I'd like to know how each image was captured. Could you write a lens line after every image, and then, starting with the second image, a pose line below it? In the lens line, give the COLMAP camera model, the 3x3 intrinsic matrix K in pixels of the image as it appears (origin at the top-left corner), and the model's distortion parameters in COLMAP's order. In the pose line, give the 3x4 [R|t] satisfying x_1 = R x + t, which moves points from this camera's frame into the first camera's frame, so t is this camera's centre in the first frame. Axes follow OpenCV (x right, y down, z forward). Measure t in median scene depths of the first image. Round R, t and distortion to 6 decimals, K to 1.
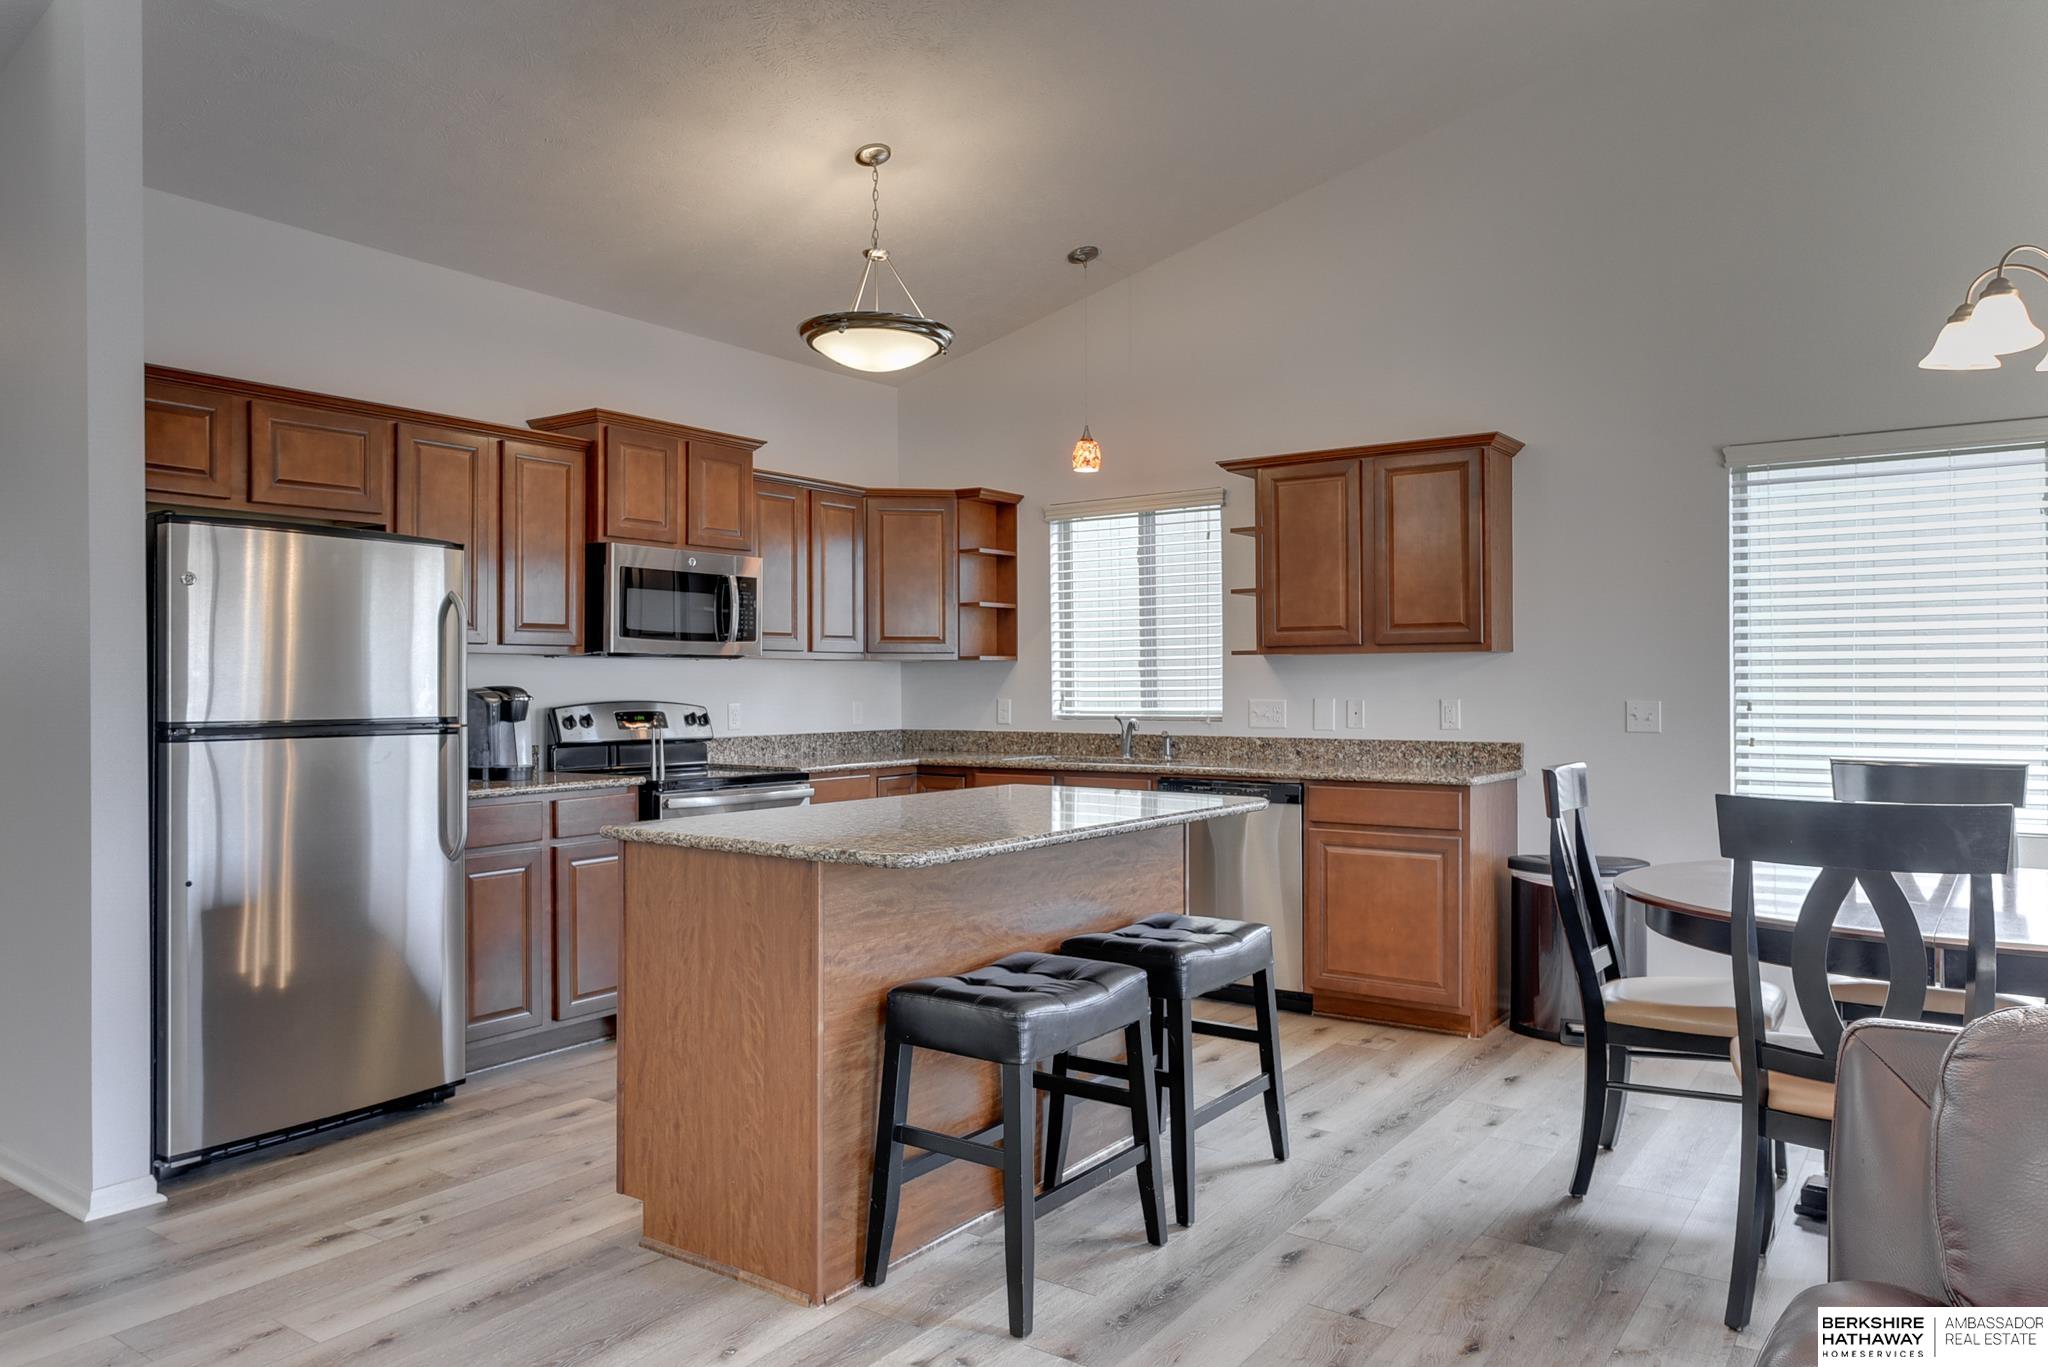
lens RADIAL K [[1367.5, 0, 1017.3], [0, 1367.5, 672.0], [0, 0, 1]] dist [0.000157, -0.001762]
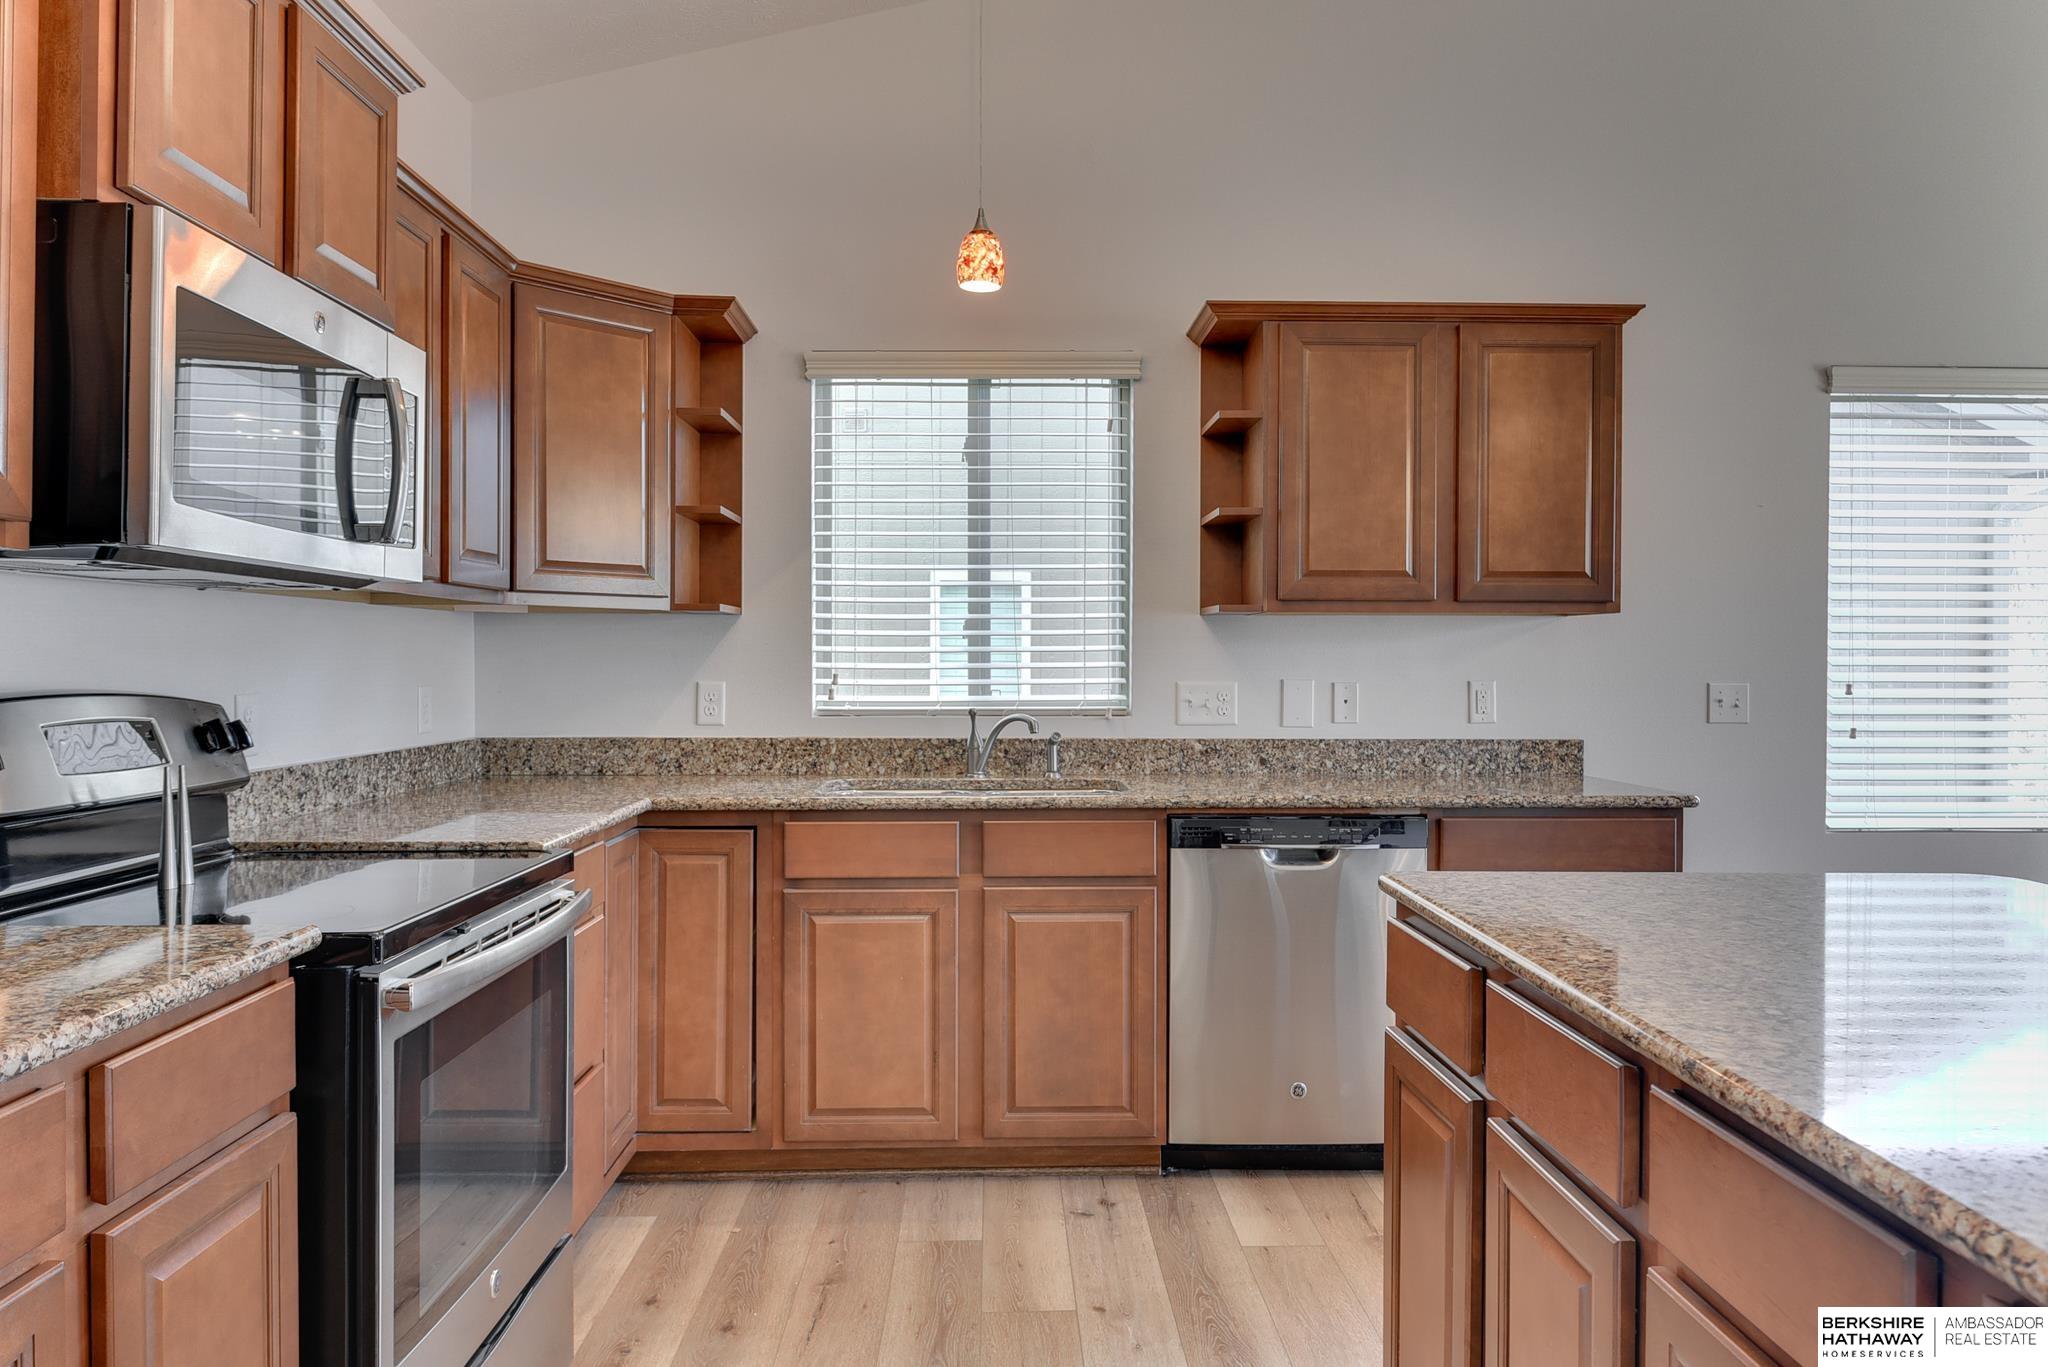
lens RADIAL K [[1353.4, 0, 1022.8], [0, 1353.4, 665.2], [0, 0, 1]] dist [-0.001207, -0.001011]
pose [[0.801819, 0.003363, 0.597558, -0.320435], [-0.010421, 0.999911, 0.008356, 0.008888], [-0.597476, -0.012927, 0.801782, 0.612999]]
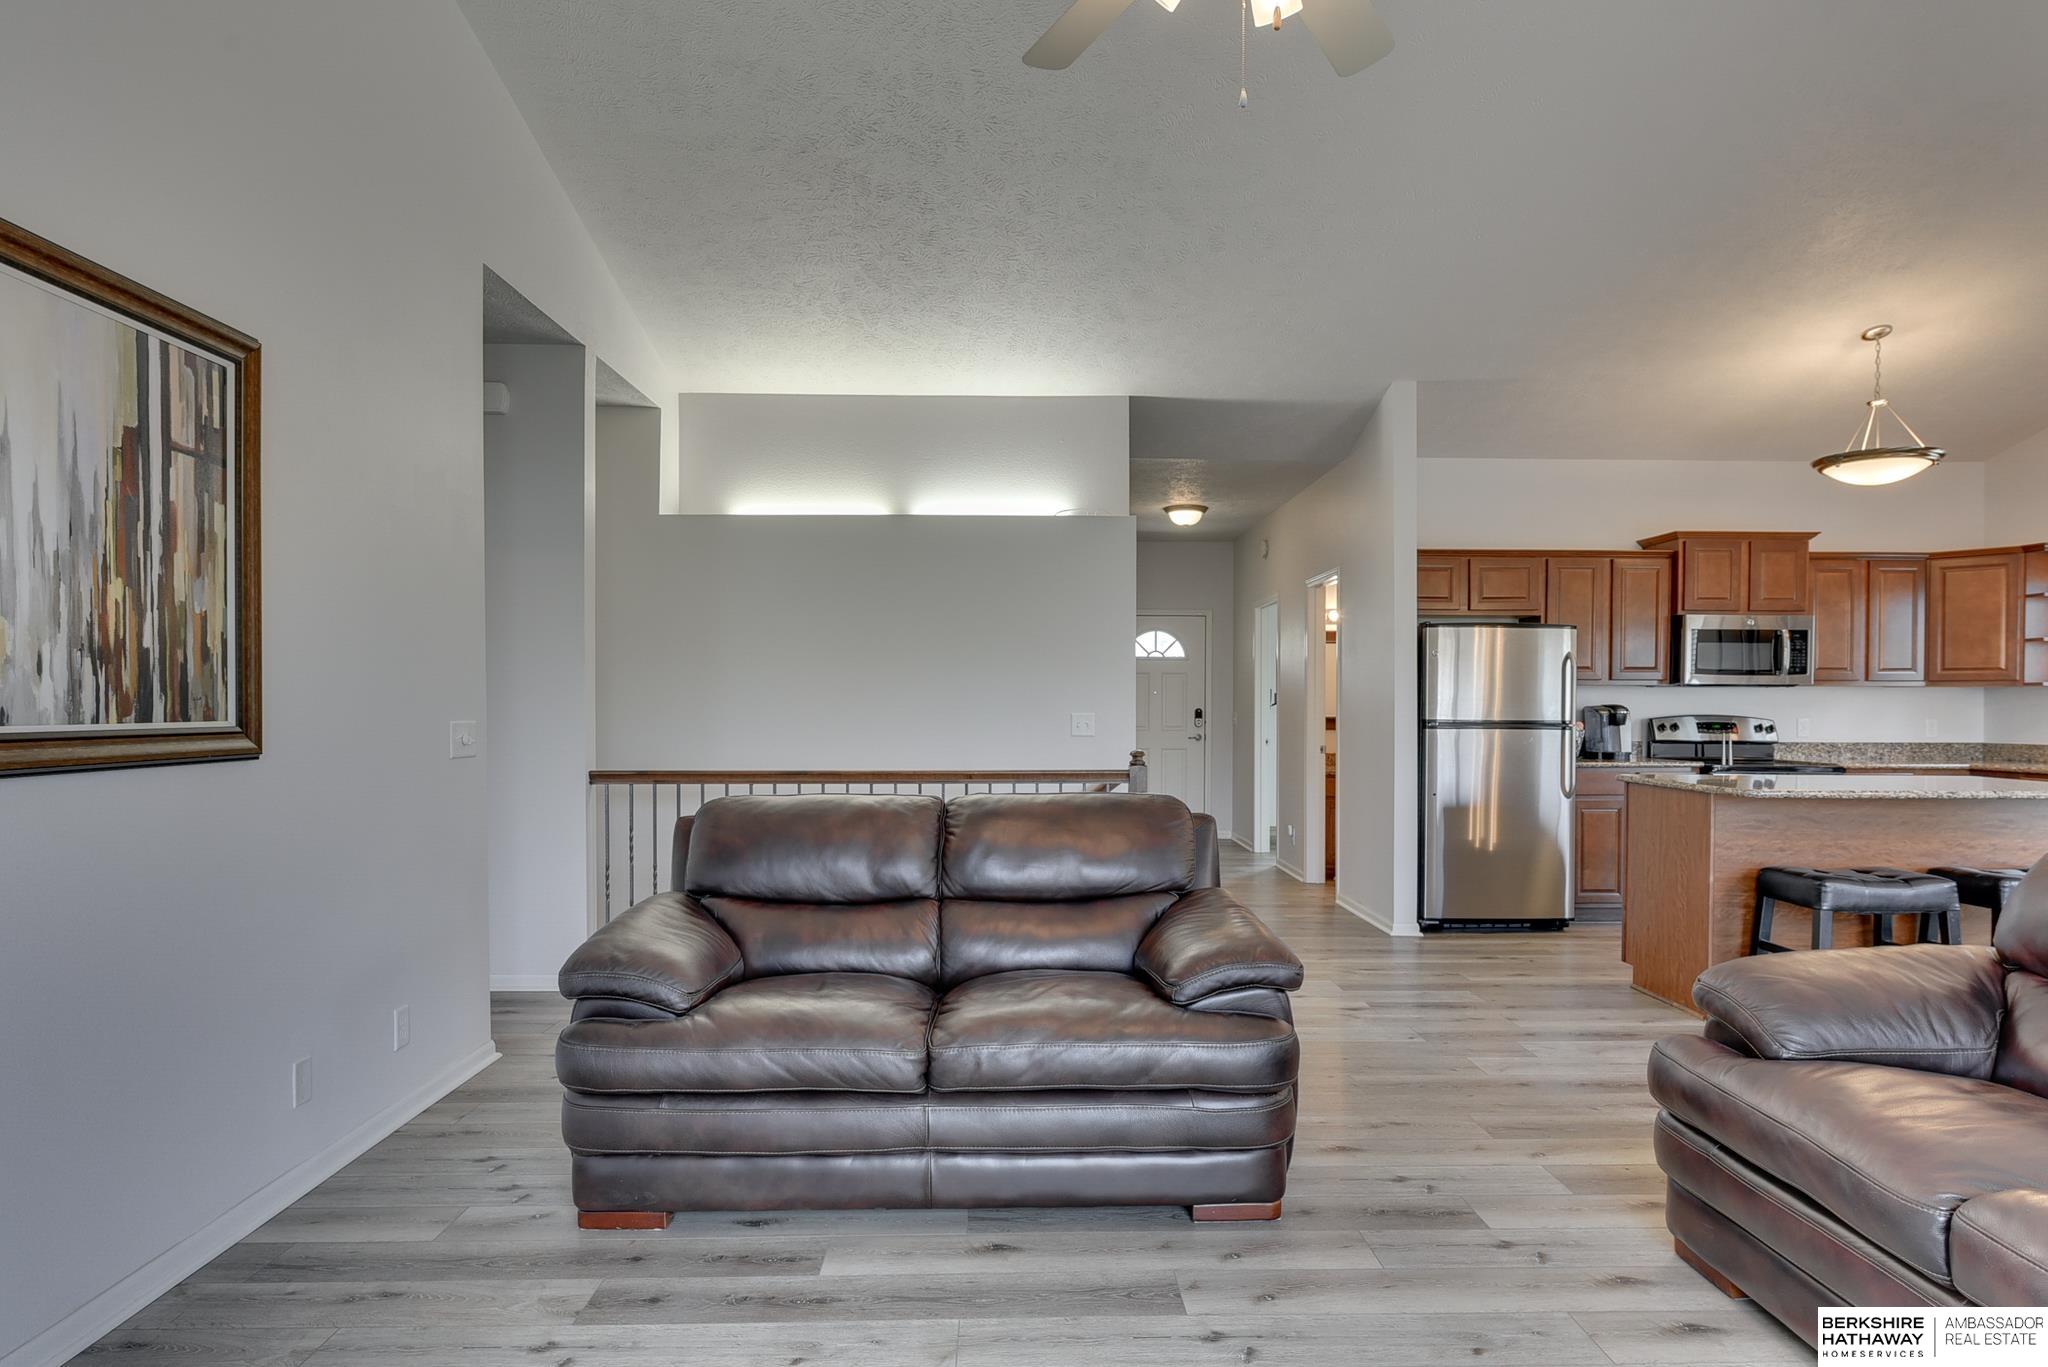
lens RADIAL K [[1128.0, 0, 1026.0], [0, 1128.0, 722.7], [0, 0, 1]] dist [-0.000990, -0.001525]
pose [[0.590756, 0.017239, -0.806666, 0.306325], [0.000901, 0.999757, 0.022025, 0.001446], [0.806850, -0.013739, 0.590597, -0.390753]]
